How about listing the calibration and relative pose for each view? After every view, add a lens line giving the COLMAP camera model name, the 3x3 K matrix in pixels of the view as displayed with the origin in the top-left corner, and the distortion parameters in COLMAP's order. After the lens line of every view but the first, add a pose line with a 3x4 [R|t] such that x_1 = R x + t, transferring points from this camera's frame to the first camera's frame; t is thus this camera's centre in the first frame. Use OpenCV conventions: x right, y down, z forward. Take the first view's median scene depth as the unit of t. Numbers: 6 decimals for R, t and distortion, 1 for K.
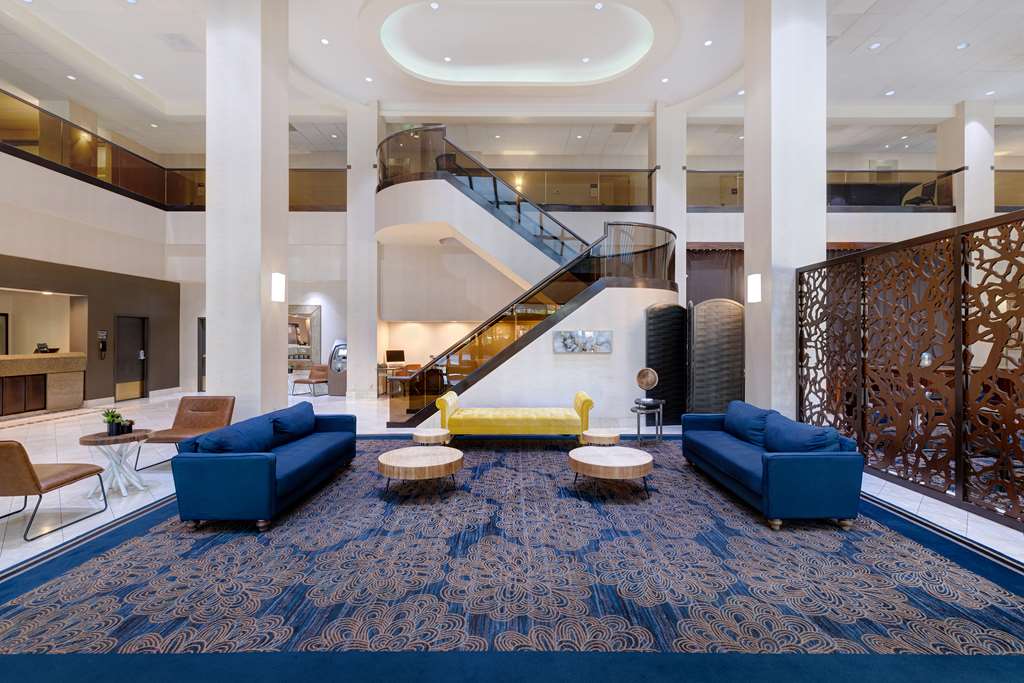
lens RADIAL K [[463.7, 0, 515.0], [0, 463.7, 342.7], [0, 0, 1]] dist [0.003239, -0.000506]
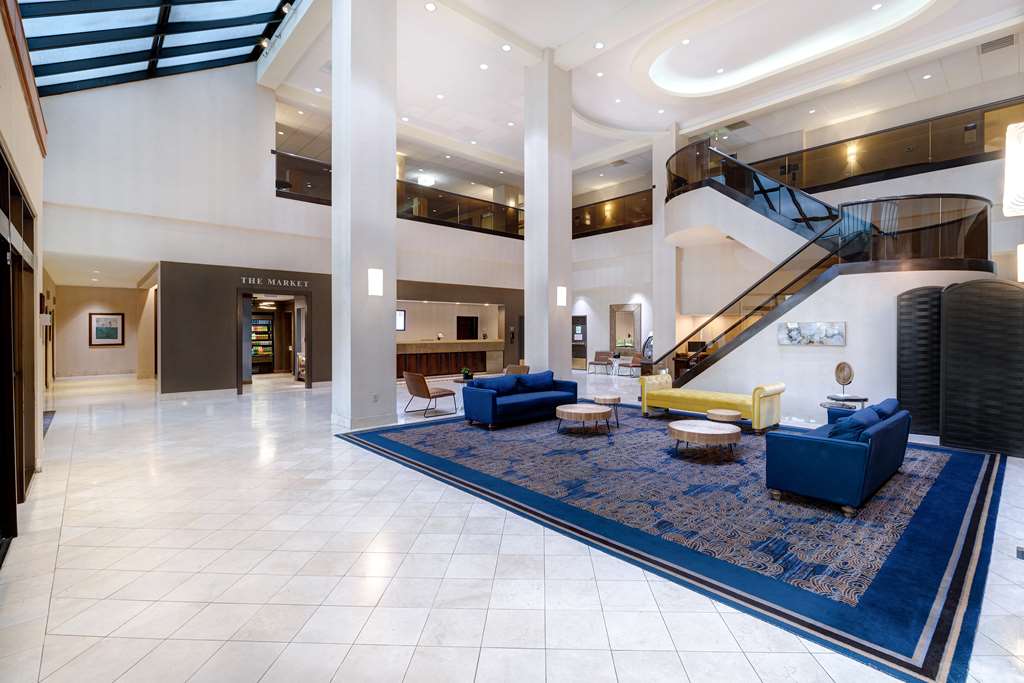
lens RADIAL K [[468.4, 0, 524.3], [0, 468.4, 360.8], [0, 0, 1]] dist [-0.023516, 0.000531]
pose [[0.675126, 0.045248, -0.736313, 0.560237], [-0.004152, 0.998334, 0.057543, 0.001418], [0.737691, -0.035792, 0.674190, -0.119544]]
